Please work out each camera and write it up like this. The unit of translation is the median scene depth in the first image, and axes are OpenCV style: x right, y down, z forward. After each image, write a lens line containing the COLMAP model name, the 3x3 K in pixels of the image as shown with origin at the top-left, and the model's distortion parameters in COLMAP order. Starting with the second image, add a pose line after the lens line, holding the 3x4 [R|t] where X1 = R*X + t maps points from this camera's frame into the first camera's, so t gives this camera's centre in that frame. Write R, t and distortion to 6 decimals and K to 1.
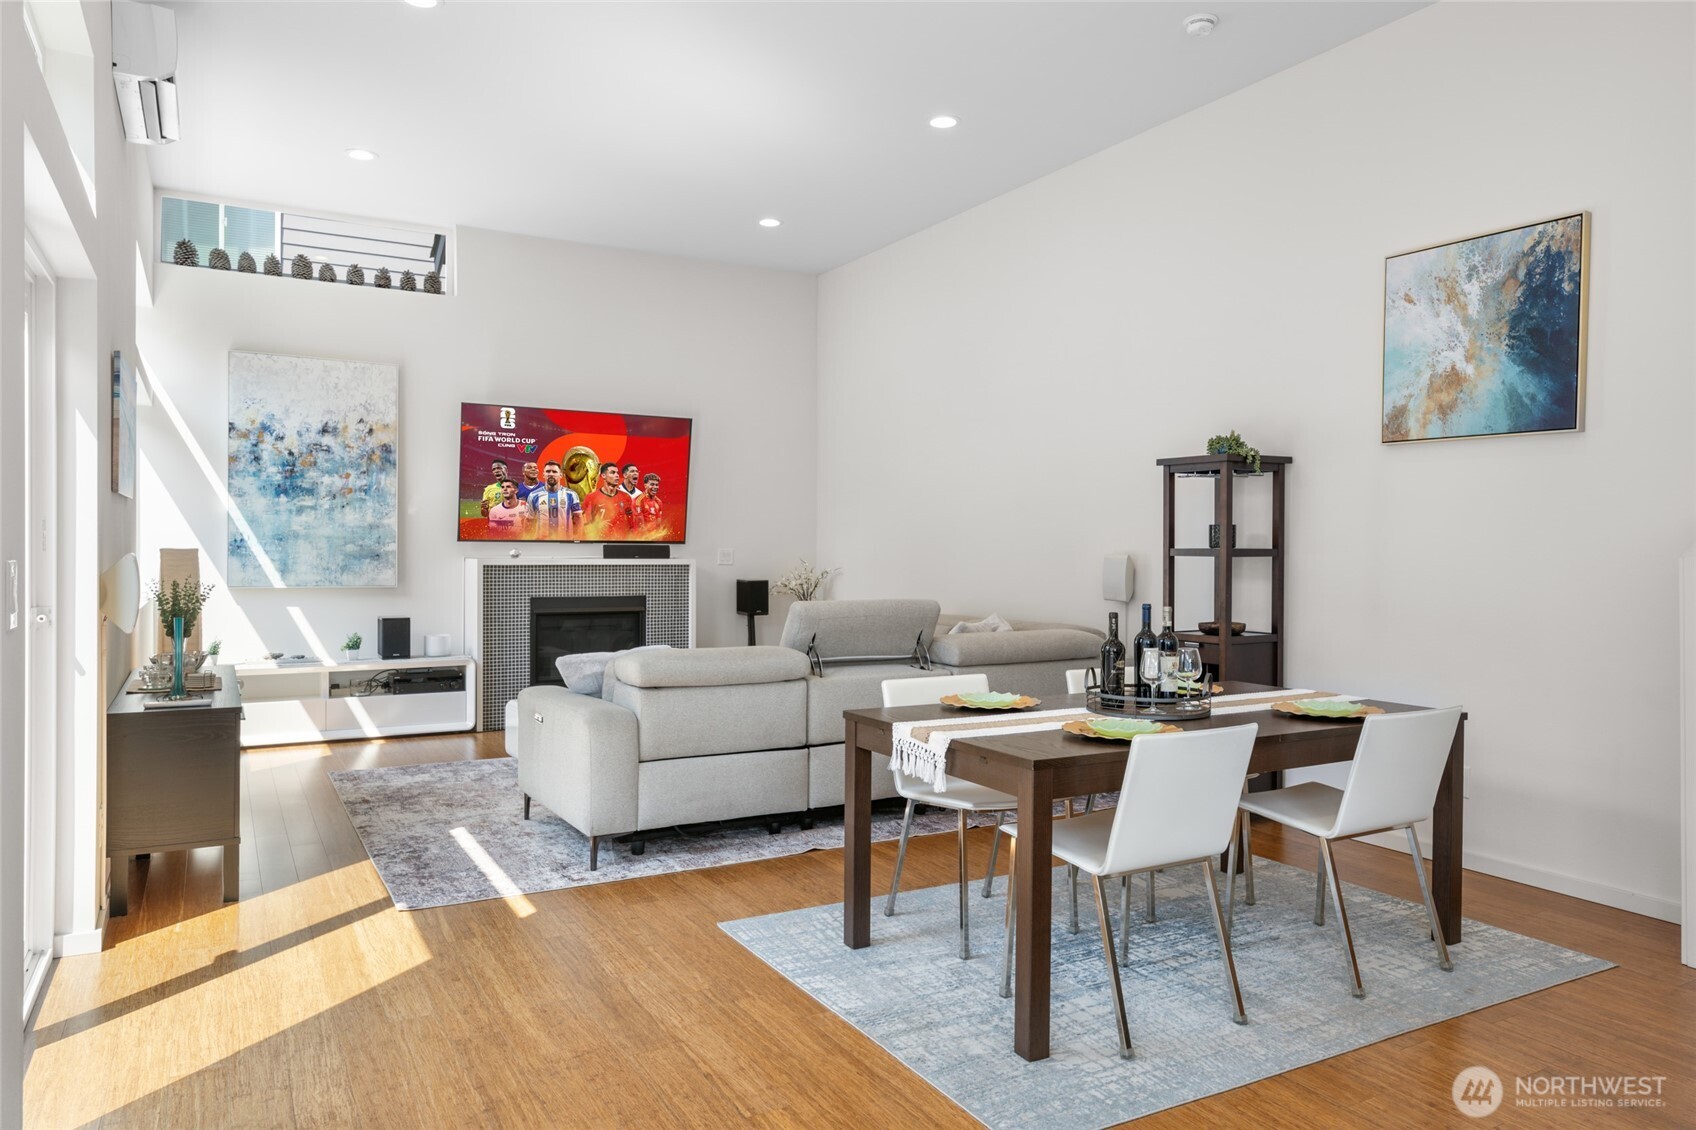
lens RADIAL K [[1177.4, 0, 852.3], [0, 1177.4, 534.8], [0, 0, 1]] dist [0.022619, 0.004473]
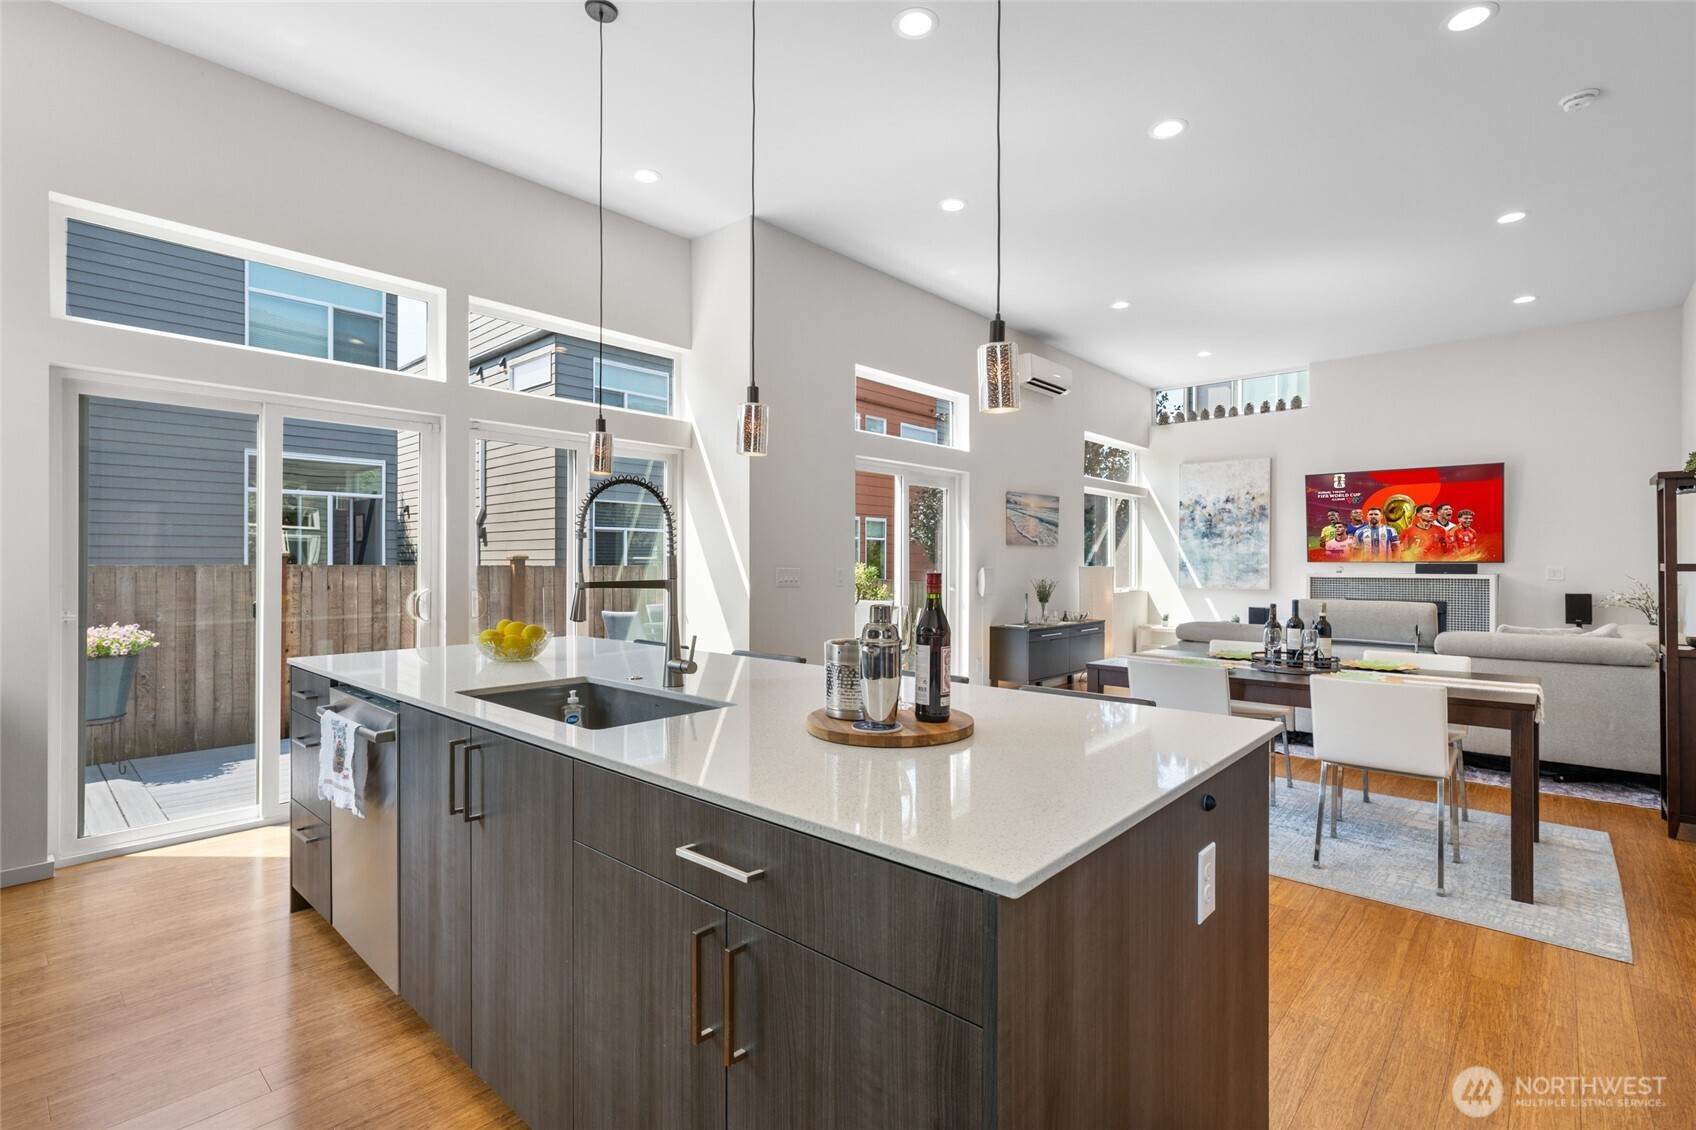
lens RADIAL K [[805.3, 0, 847.9], [0, 805.3, 564.6], [0, 0, 1]] dist [0.015894, -0.000903]
pose [[0.328684, -0.002840, -0.944436, 0.532171], [0.007425, 0.999972, -0.000423, 0.004314], [0.944411, -0.006873, 0.328696, 0.060228]]
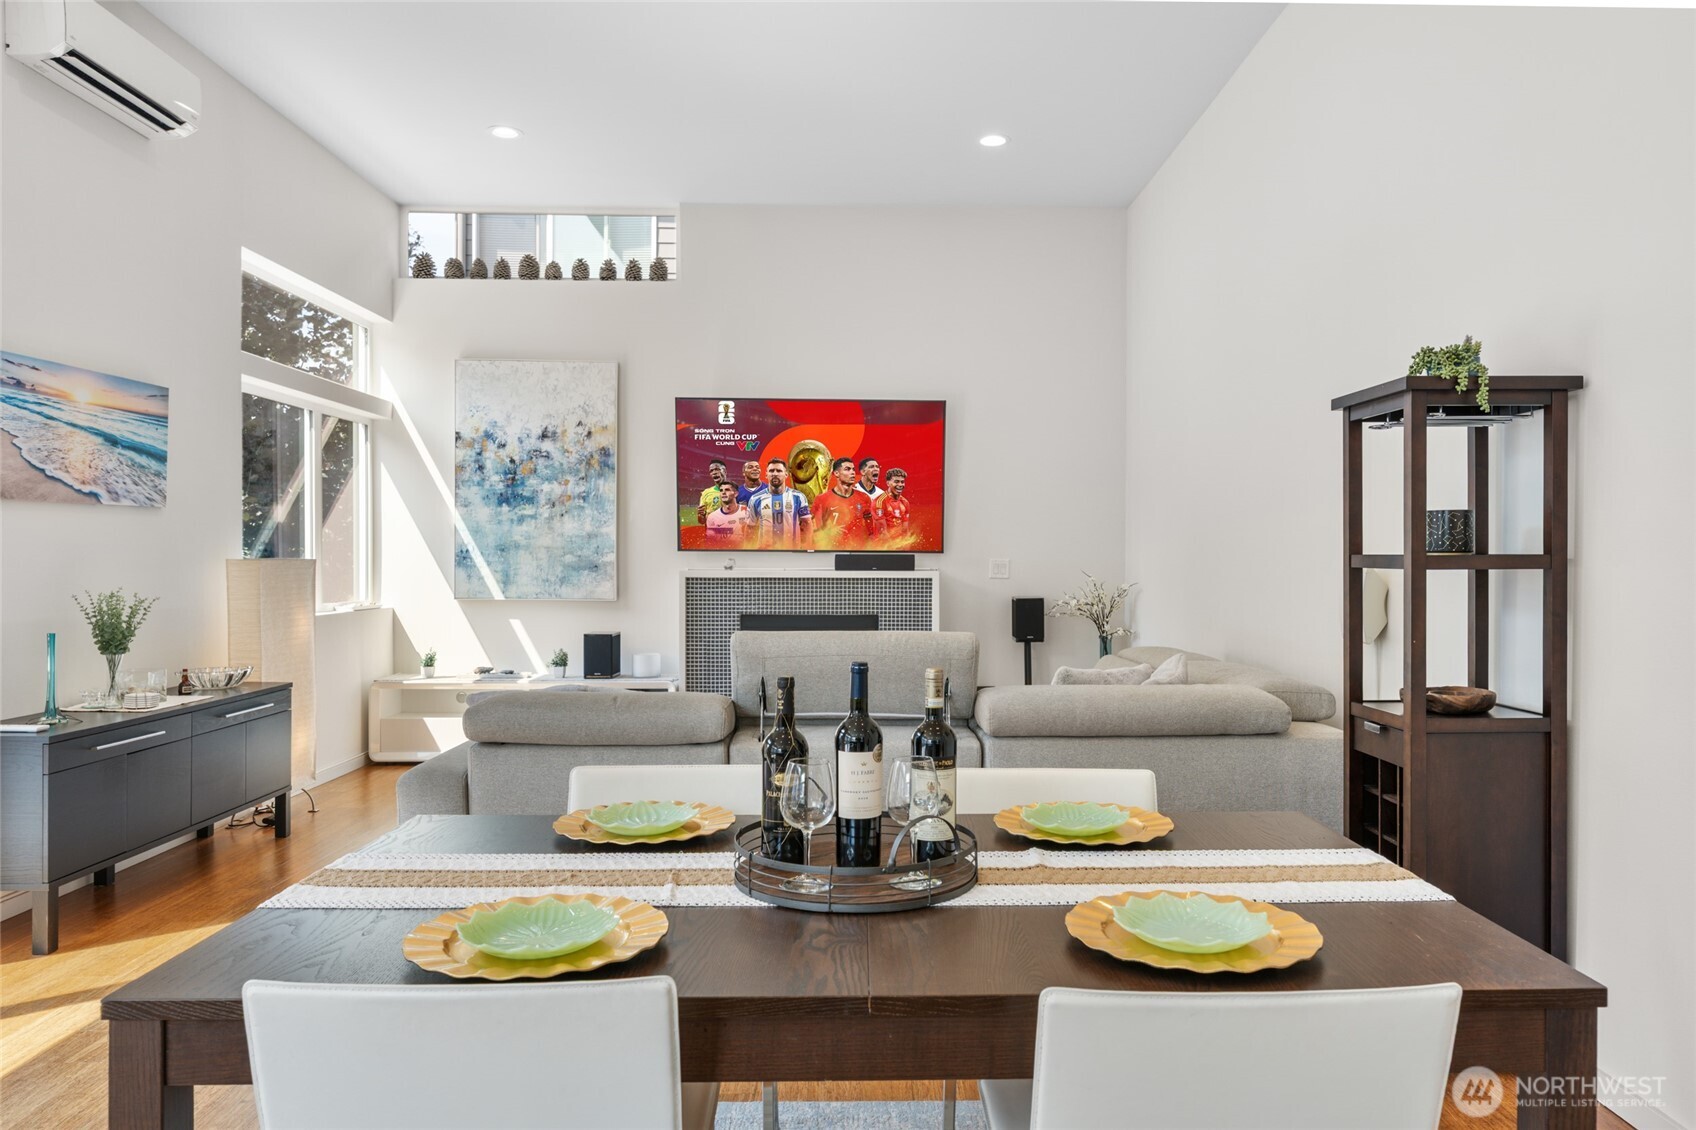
lens RADIAL K [[1177.4, 0, 894.2], [0, 1177.4, 550.6], [0, 0, 1]] dist [0.022619, 0.004473]
pose [[0.887109, -0.005752, -0.461523, 0.251733], [0.007233, 0.999973, 0.001439, 0.005509], [0.461502, -0.004615, 0.887127, 0.293238]]
